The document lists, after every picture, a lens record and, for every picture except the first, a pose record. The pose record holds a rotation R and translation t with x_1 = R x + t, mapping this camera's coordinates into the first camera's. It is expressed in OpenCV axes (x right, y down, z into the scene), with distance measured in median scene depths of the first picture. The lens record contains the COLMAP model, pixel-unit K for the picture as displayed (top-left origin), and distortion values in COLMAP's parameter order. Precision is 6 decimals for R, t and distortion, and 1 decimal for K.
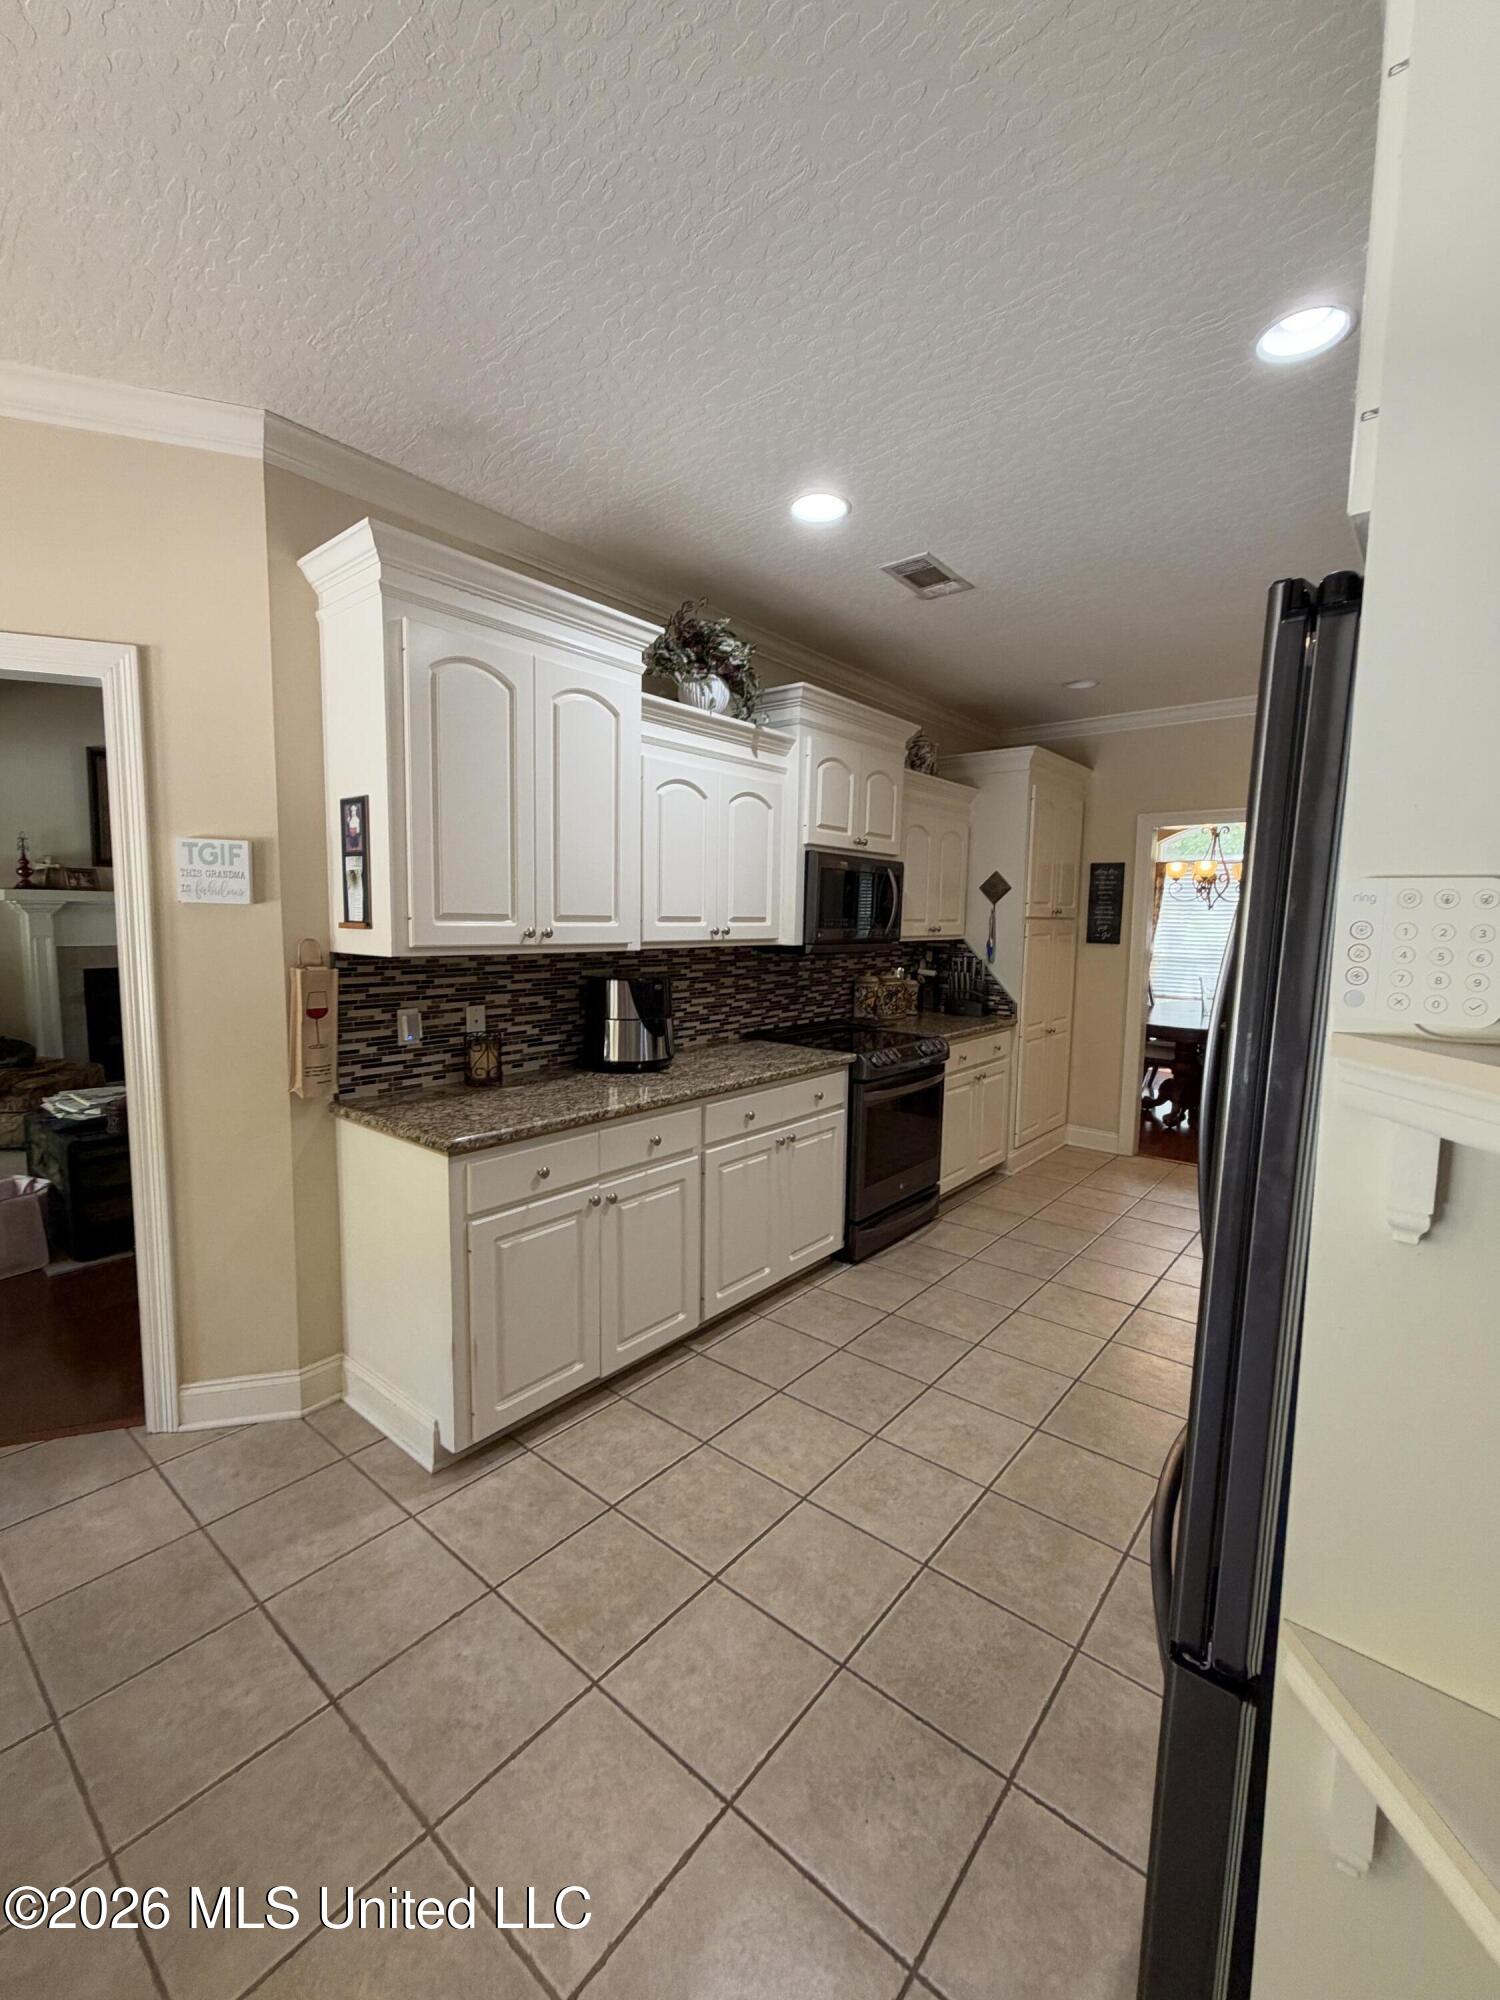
lens RADIAL K [[838.5, 0, 750.7], [0, 838.5, 1003.2], [0, 0, 1]] dist [-0.000782, -0.000472]
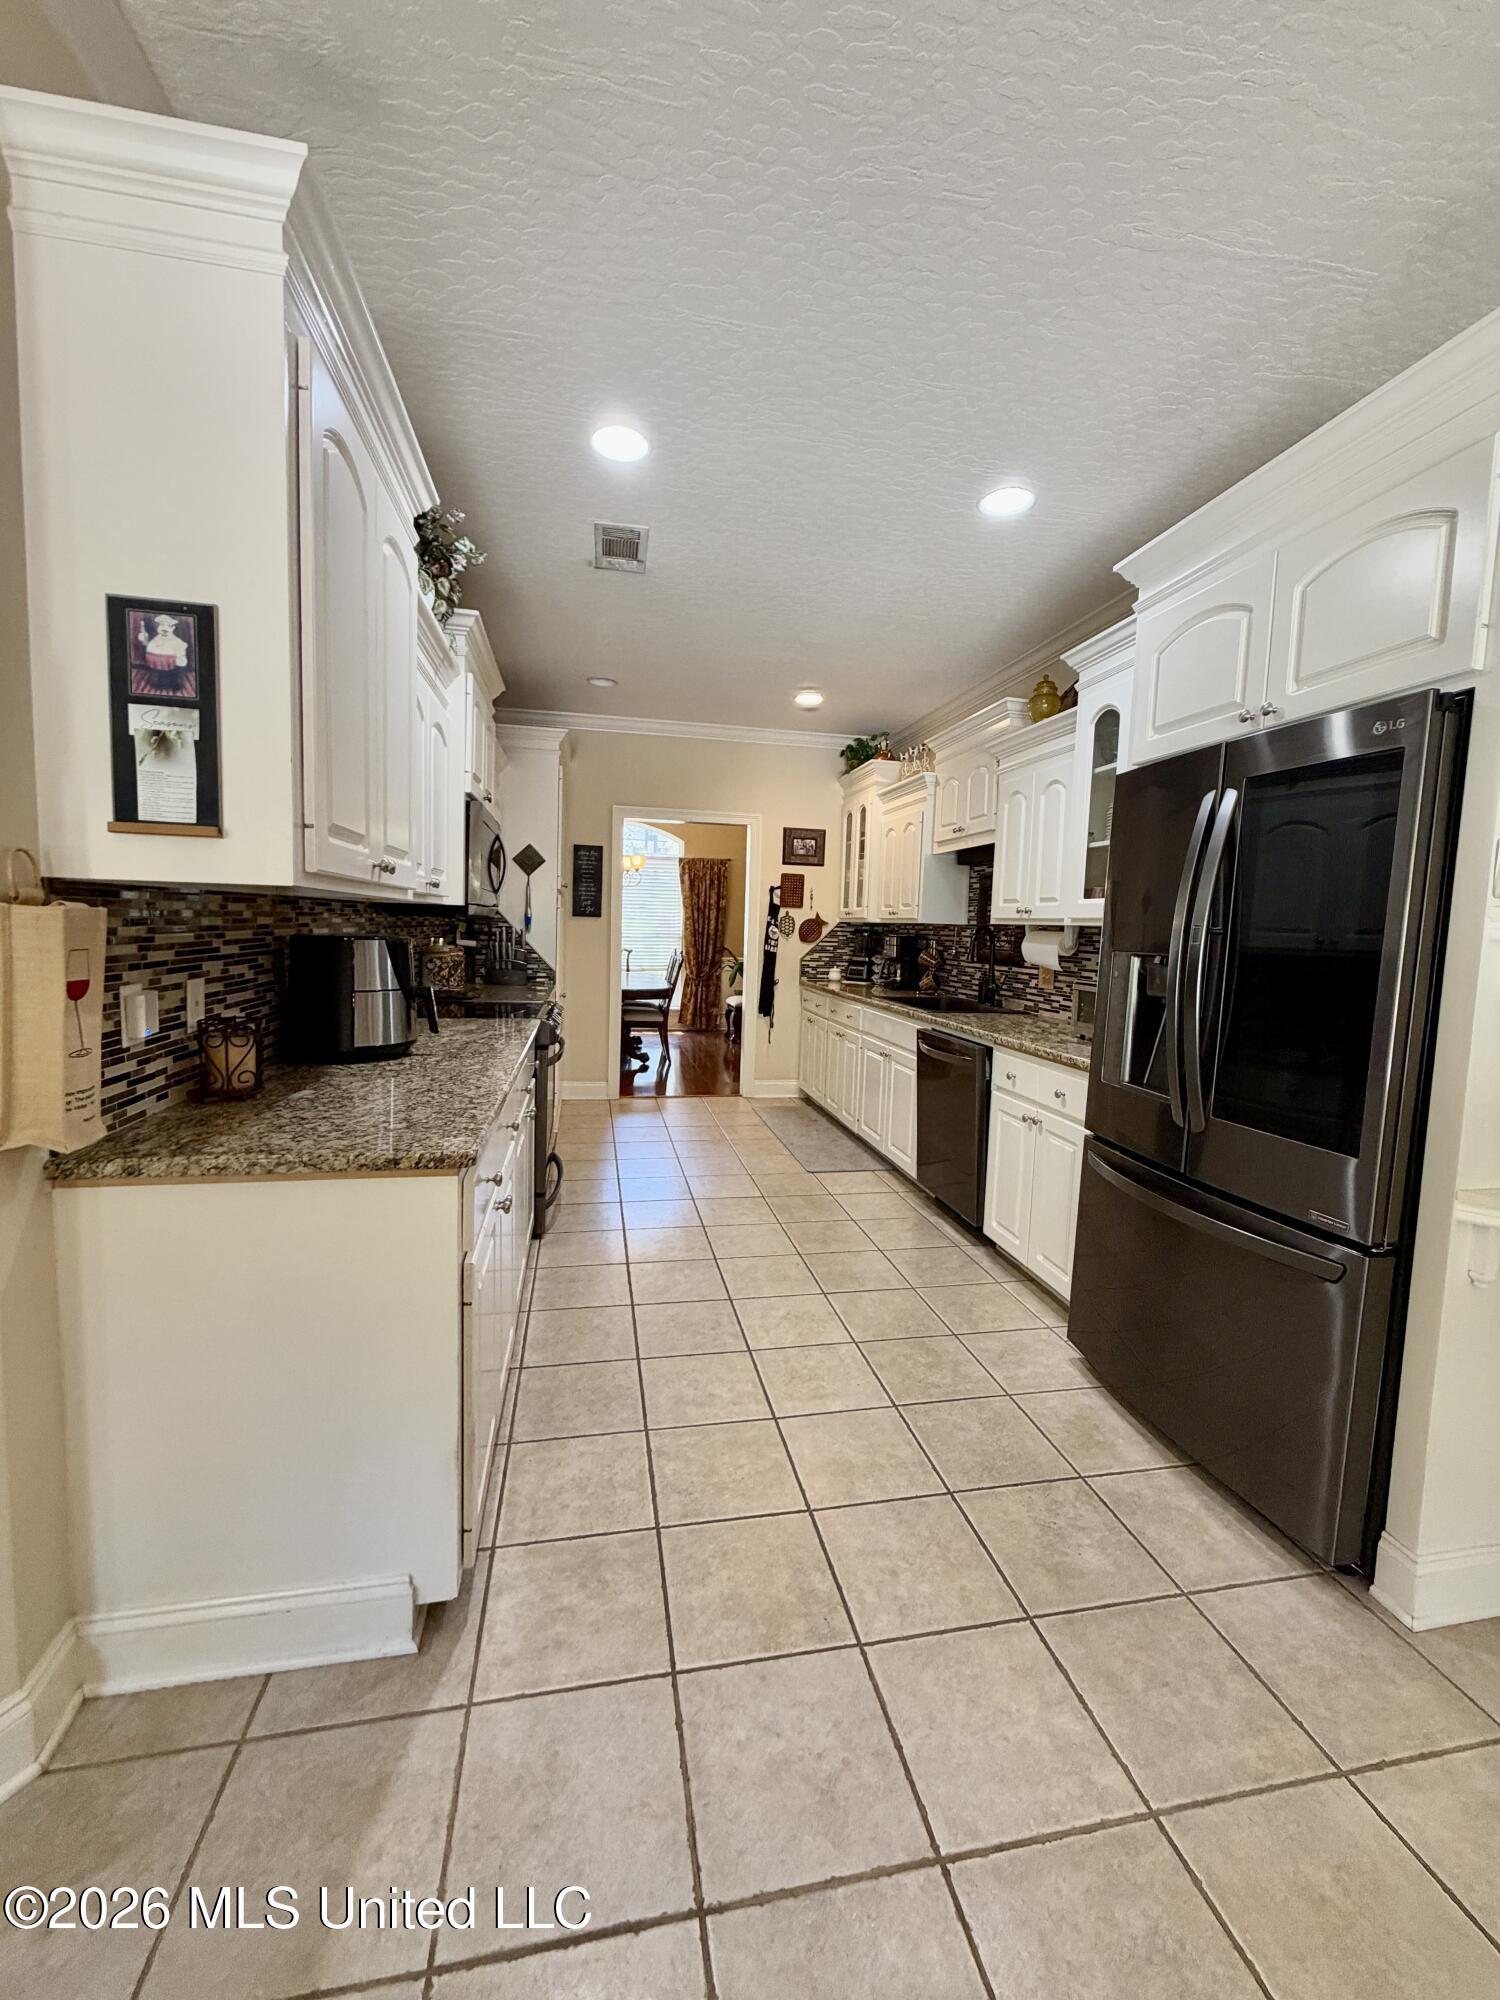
lens RADIAL K [[793.3, 0, 748.6], [0, 793.3, 996.3], [0, 0, 1]] dist [-0.002647, 0.000422]
pose [[0.630107, -0.066128, 0.773687, -0.624625], [0.059954, 0.997536, 0.036433, 0.023140], [-0.774190, 0.023429, 0.632519, 0.348451]]
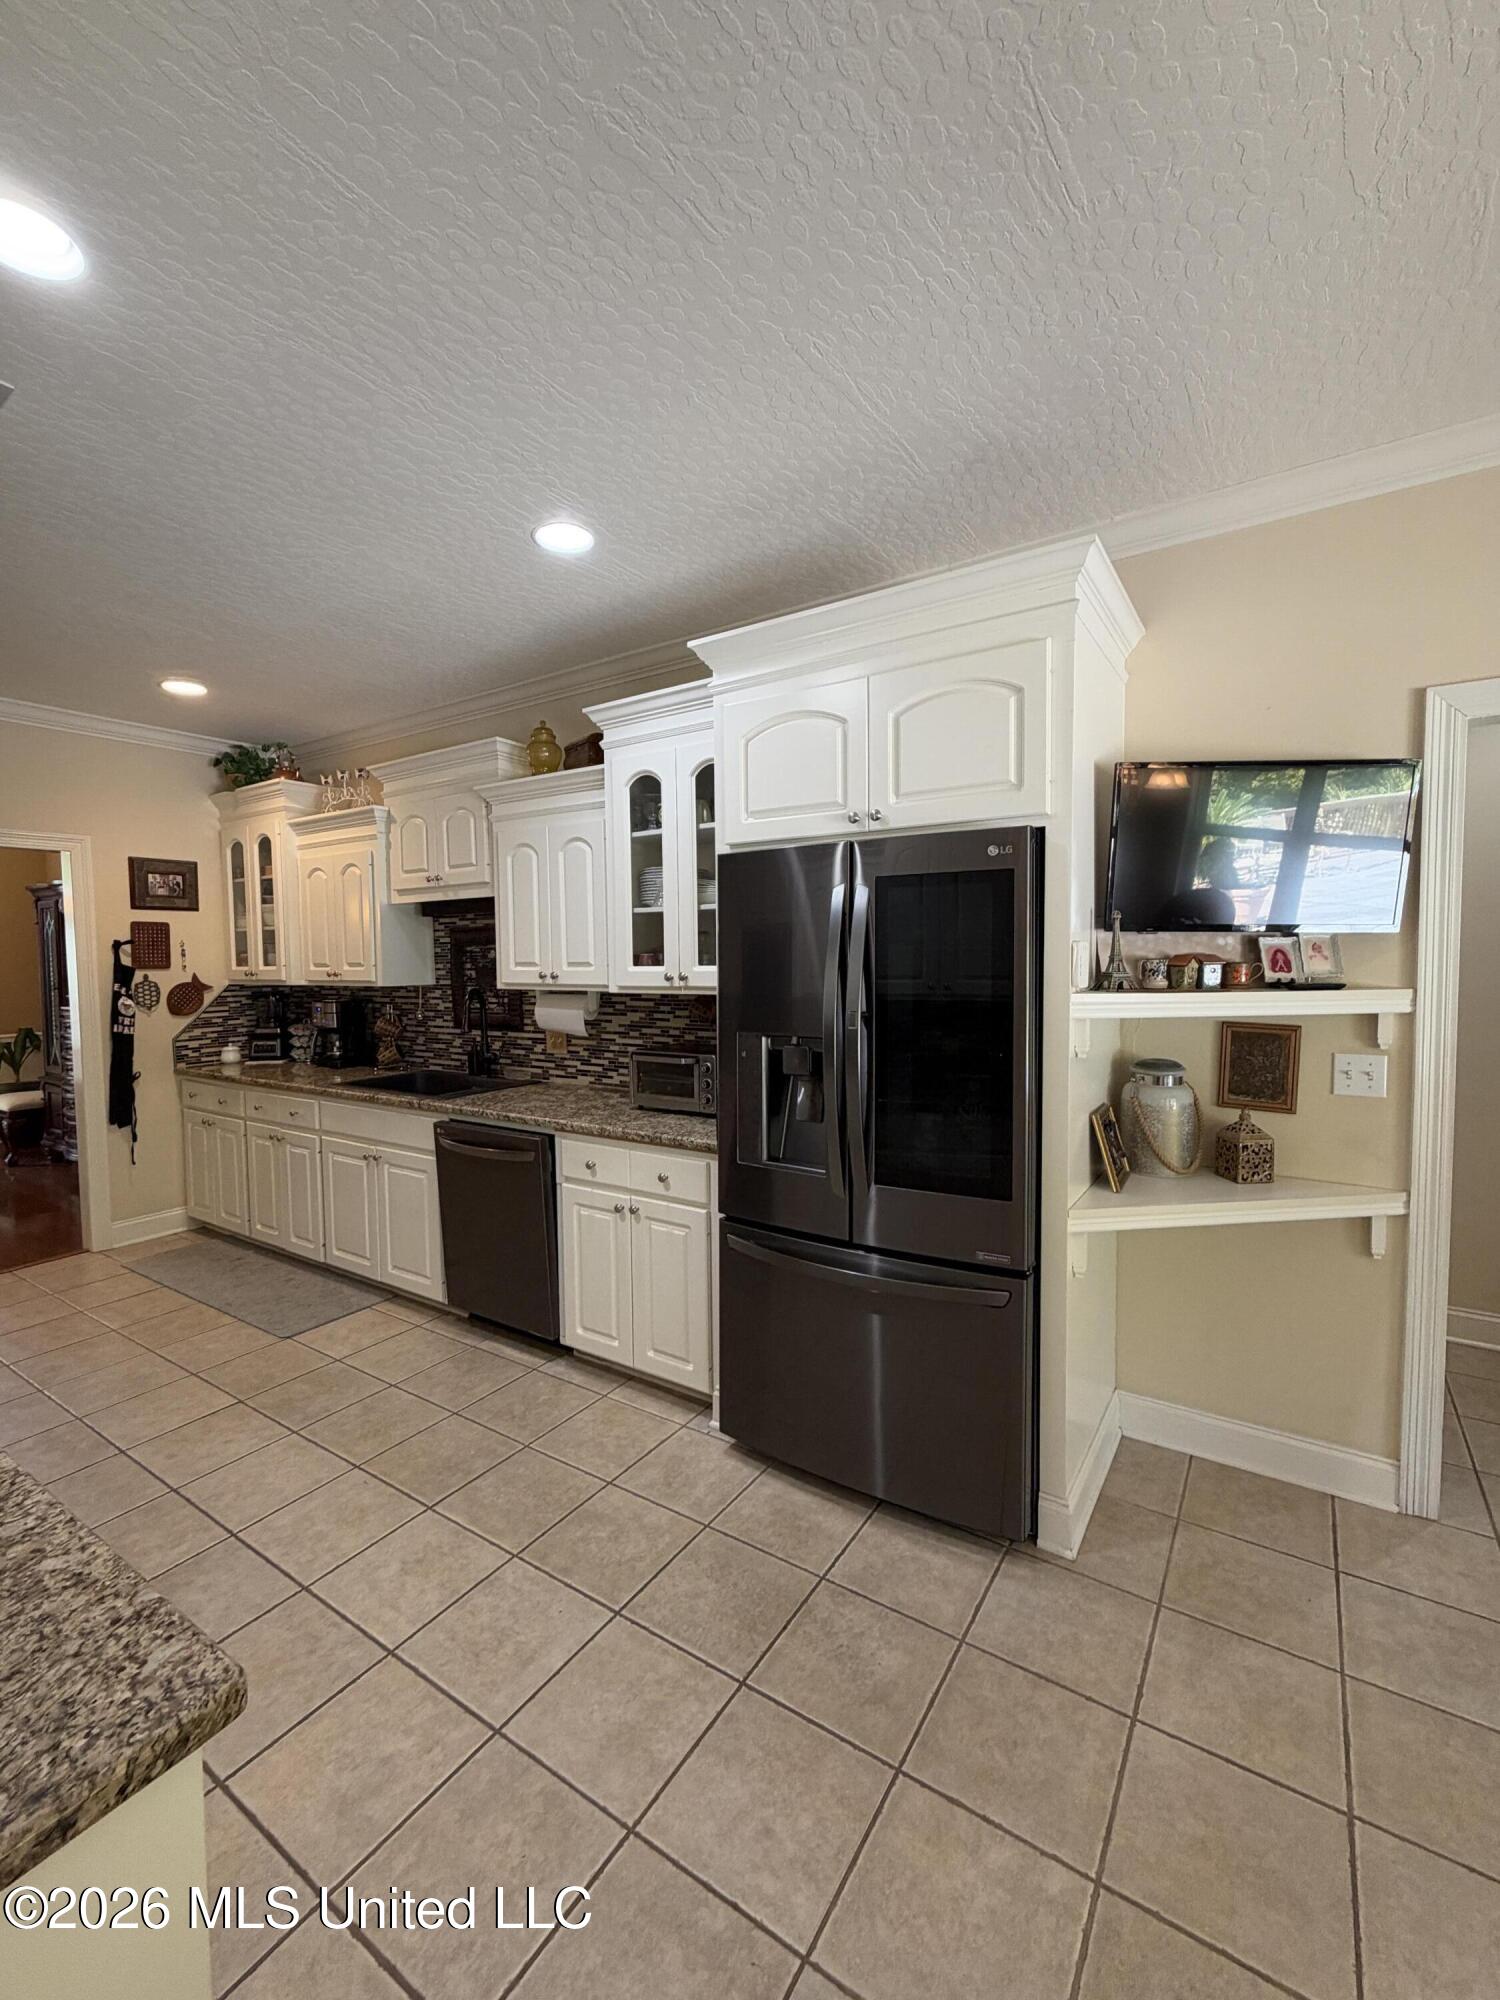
lens RADIAL K [[838.5, 0, 748.6], [0, 838.5, 1000.2], [0, 0, 1]] dist [-0.000782, -0.000472]
pose [[-0.108134, -0.070086, 0.991663, -0.601702], [0.115871, 0.989825, 0.082591, -0.089467], [-0.987361, 0.123836, -0.098913, 0.695474]]
